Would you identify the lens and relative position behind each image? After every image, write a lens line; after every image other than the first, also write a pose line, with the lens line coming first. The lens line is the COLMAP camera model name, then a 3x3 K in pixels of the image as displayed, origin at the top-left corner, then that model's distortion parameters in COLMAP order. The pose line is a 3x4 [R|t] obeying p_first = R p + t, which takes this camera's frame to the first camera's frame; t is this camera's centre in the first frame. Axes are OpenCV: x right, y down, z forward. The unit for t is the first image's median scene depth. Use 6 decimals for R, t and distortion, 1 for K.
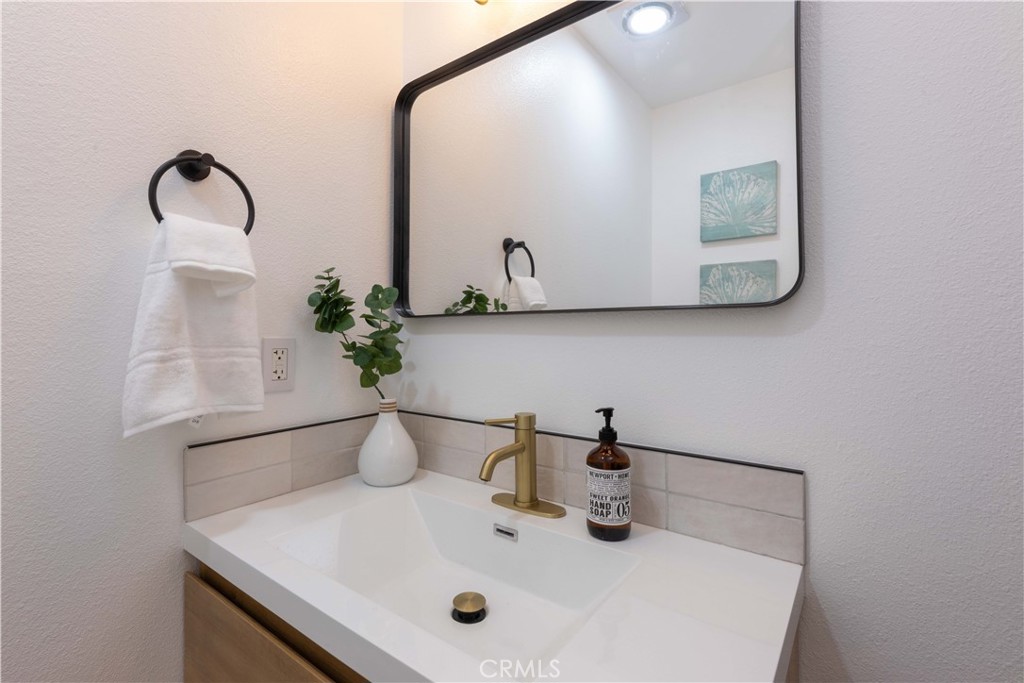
lens RADIAL K [[473.0, 0, 512.2], [0, 473.0, 329.6], [0, 0, 1]] dist [-0.000314, -0.000171]
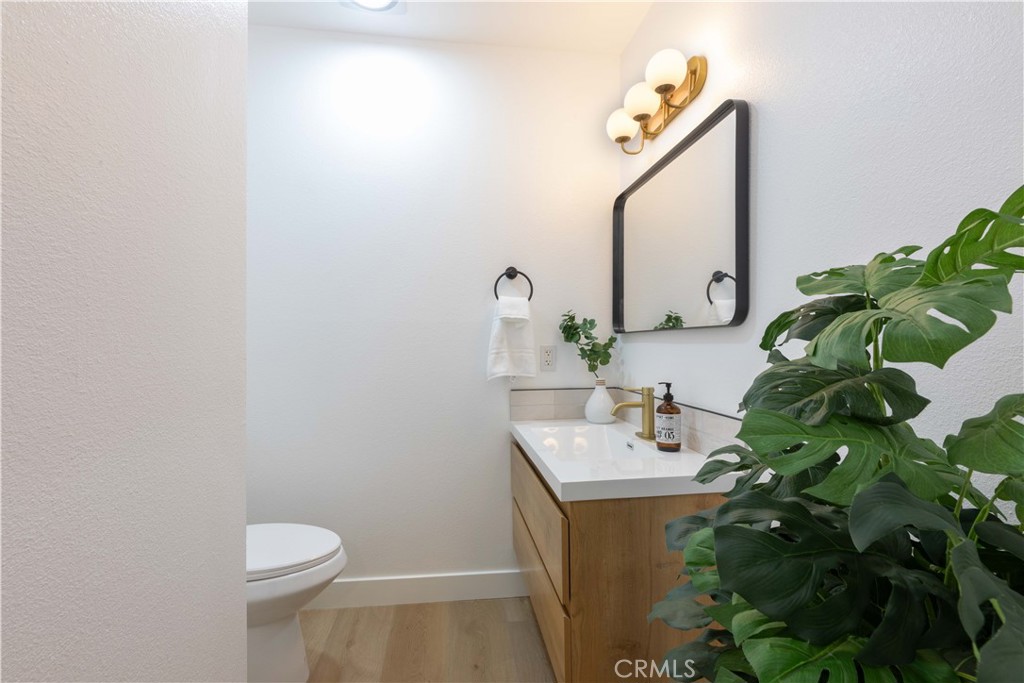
lens RADIAL K [[473.0, 0, 510.5], [0, 473.0, 343.1], [0, 0, 1]] dist [-0.000314, -0.000171]
pose [[0.713468, -0.002576, -0.700683, 0.933412], [0.009367, 0.999939, 0.005861, -0.006077], [0.700625, -0.010745, 0.713449, -0.670762]]
